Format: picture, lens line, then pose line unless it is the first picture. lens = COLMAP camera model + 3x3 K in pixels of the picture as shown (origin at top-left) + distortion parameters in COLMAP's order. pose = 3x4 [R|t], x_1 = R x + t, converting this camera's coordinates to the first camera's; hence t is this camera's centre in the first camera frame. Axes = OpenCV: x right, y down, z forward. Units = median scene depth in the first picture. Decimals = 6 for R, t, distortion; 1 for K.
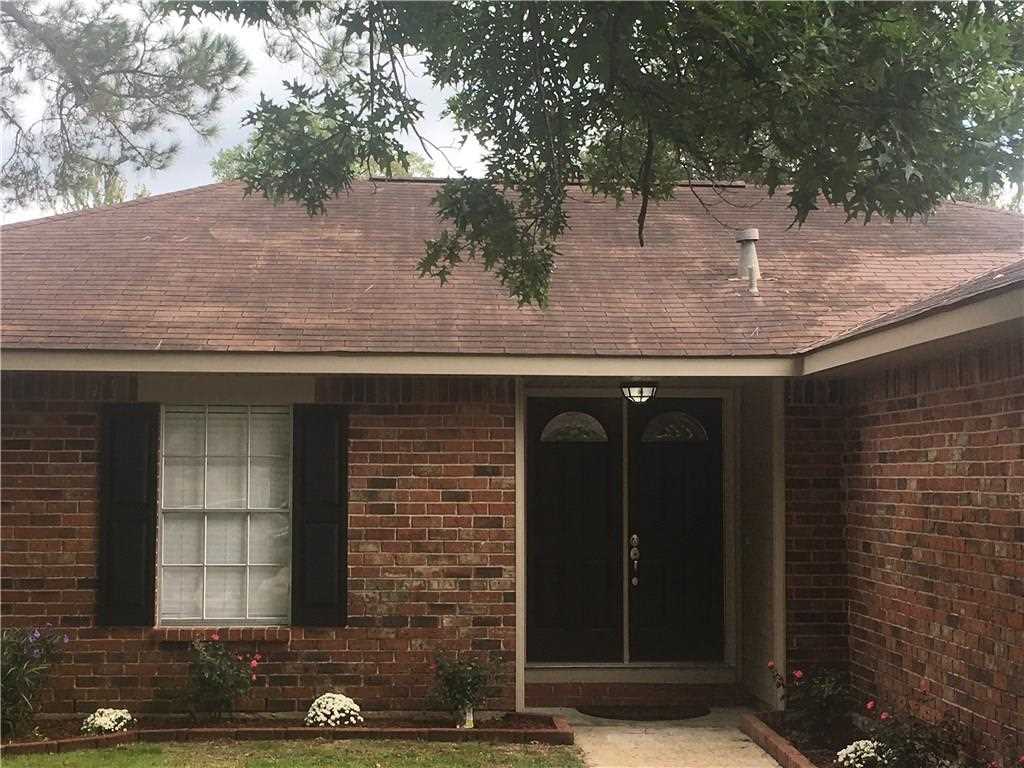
lens RADIAL K [[1668.3, 0, 512.0], [0, 1668.3, 384.0], [0, 0, 1]] dist [0.043834, 0.142933]
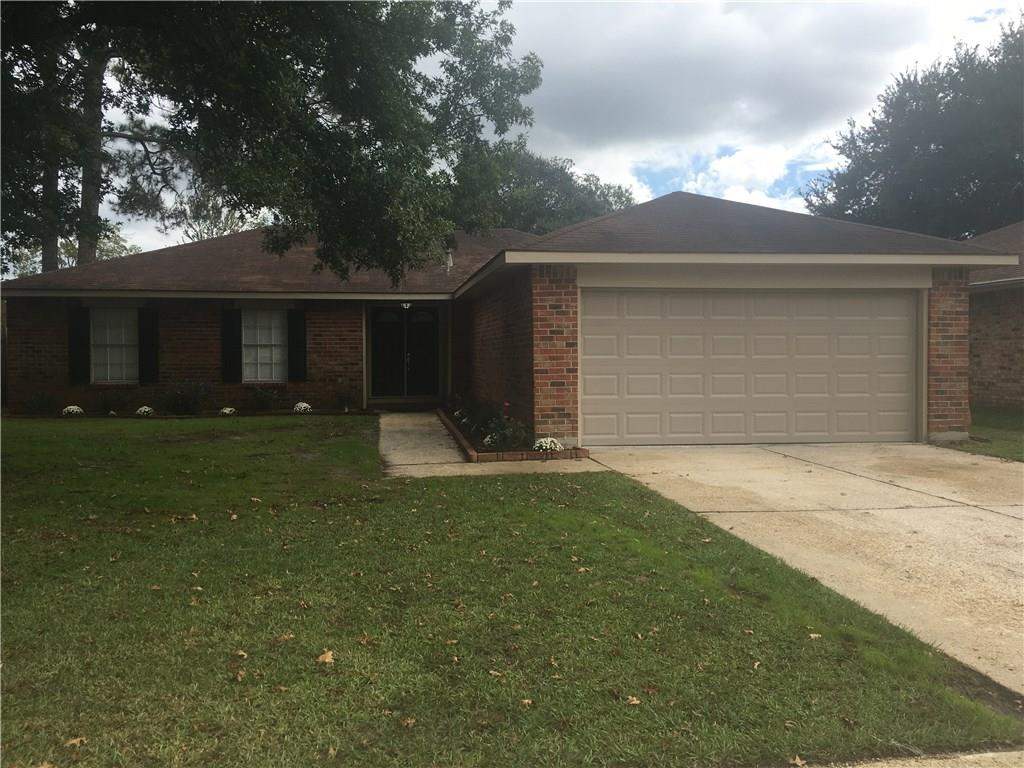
lens RADIAL K [[884.9, 0, 510.7], [0, 884.9, 366.2], [0, 0, 1]] dist [0.095841, 0.003280]
pose [[0.996682, -0.011126, 0.080624, 0.141754], [0.005292, 0.997374, 0.072225, 0.000725], [-0.081216, -0.071559, 0.994124, -0.644956]]
